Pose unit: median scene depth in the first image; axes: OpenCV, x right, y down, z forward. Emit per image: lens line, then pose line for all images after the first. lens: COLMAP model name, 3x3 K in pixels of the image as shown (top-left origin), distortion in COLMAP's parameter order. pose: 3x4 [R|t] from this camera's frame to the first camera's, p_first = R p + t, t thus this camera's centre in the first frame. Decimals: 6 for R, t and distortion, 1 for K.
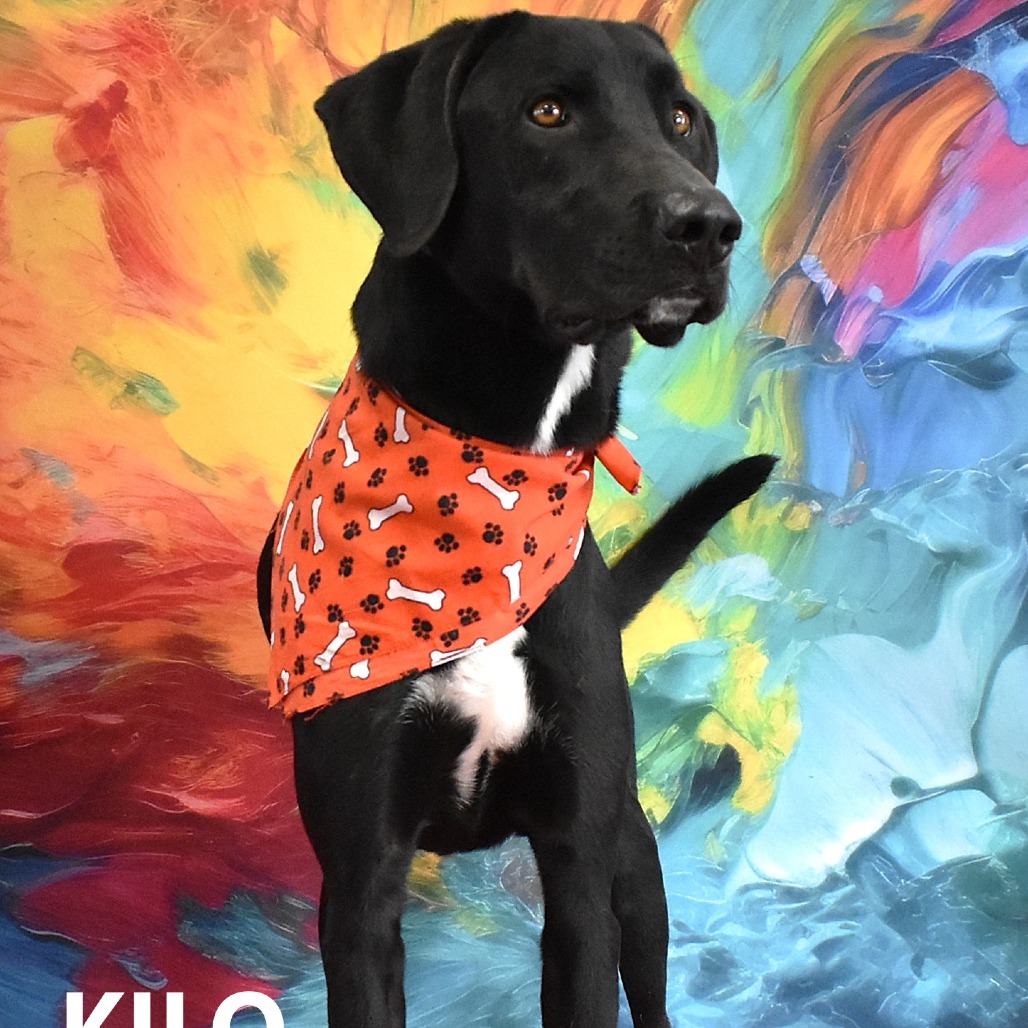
lens RADIAL K [[4983.0, 0, 514.0], [0, 4983.0, 514.0], [0, 0, 1]] dist [-0.004155, -7.116716]
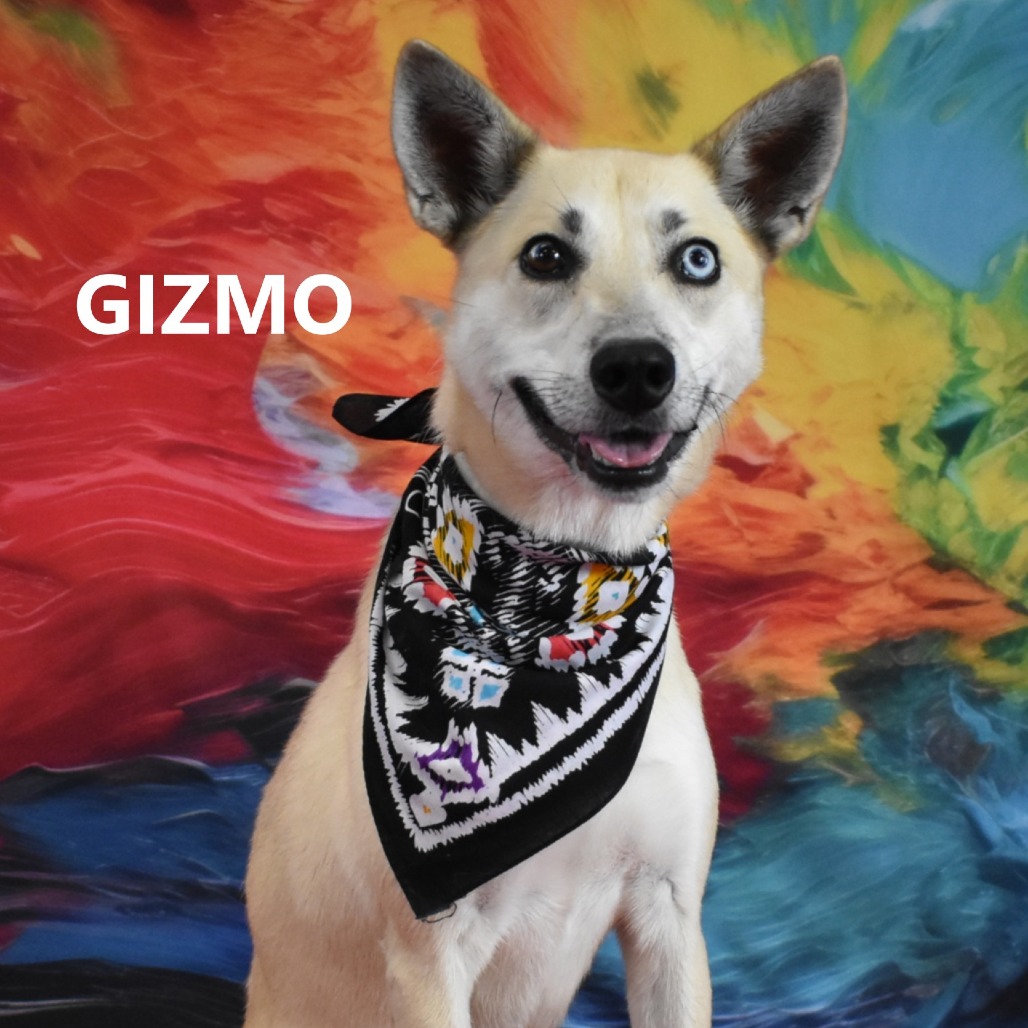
lens RADIAL K [[4983.0, 0, 514.0], [0, 4983.0, 514.0], [0, 0, 1]] dist [-0.004155, -7.116716]
pose [[0.996485, -0.020410, -0.081247, -0.002808], [0.022725, 0.999359, 0.027670, 0.002696], [0.080630, -0.029419, 0.996310, 0.078064]]
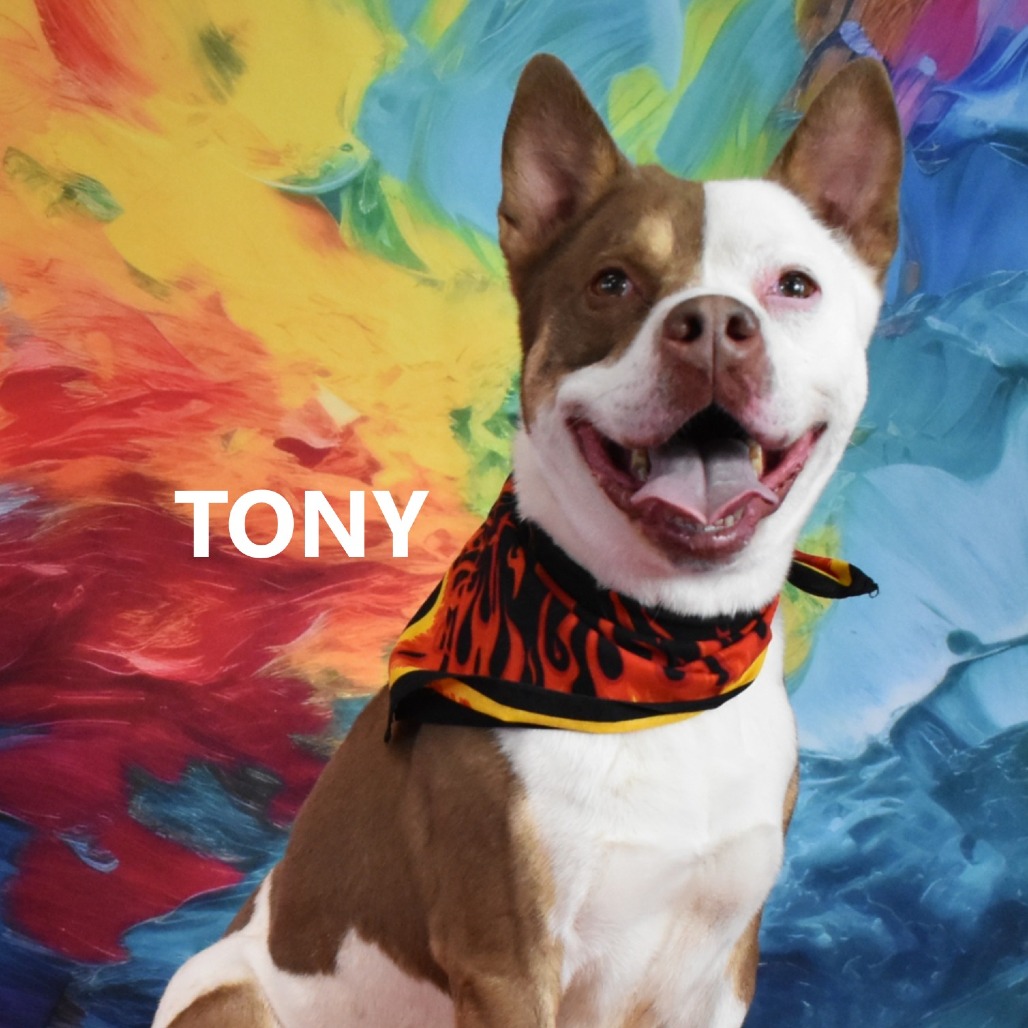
lens RADIAL K [[4877.2, 0, 193.8], [0, 4877.2, 442.6], [0, 0, 1]] dist [-0.296249, -10.386005]
pose [[0.998070, -0.003812, -0.061988, -0.001877], [0.004706, 0.999887, 0.014279, 0.006826], [0.061927, -0.014543, 0.997975, 0.146867]]
